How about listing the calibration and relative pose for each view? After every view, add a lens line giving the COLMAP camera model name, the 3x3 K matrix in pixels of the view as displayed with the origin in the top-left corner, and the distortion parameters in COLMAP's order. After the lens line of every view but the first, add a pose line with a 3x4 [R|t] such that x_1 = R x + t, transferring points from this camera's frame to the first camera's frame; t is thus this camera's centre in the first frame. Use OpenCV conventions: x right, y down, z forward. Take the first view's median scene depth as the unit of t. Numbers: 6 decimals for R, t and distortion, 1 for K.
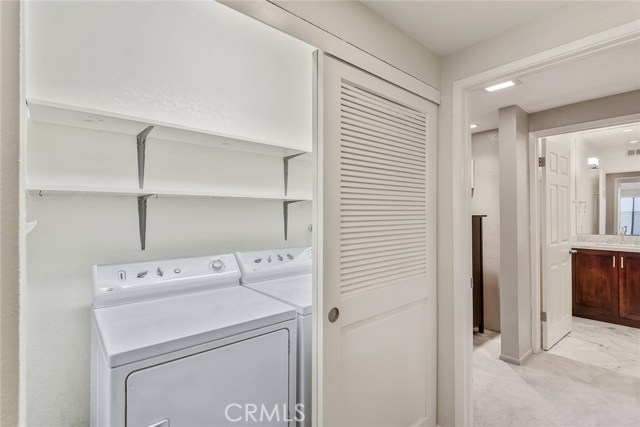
lens RADIAL K [[301.0, 0, 314.5], [0, 301.0, 214.1], [0, 0, 1]] dist [-0.003751, -0.001463]
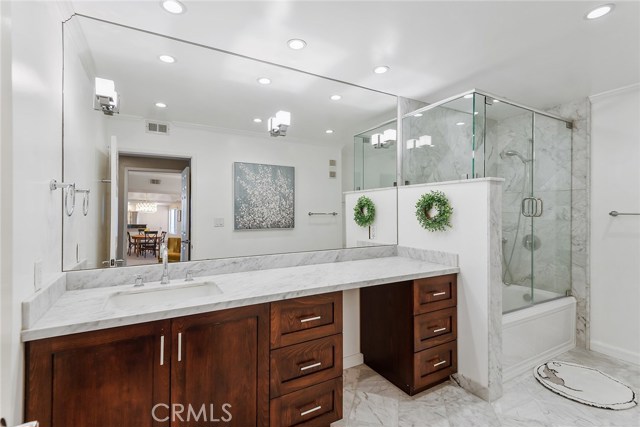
lens RADIAL K [[295.5, 0, 320.0], [0, 295.5, 213.5], [0, 0, 1]] dist [0.001874, 0.000324]
pose [[0.169537, 0.010926, 0.985463, 0.643483], [0.006191, 0.999907, -0.012152, -0.000504], [-0.985504, 0.008162, 0.169453, 0.709454]]
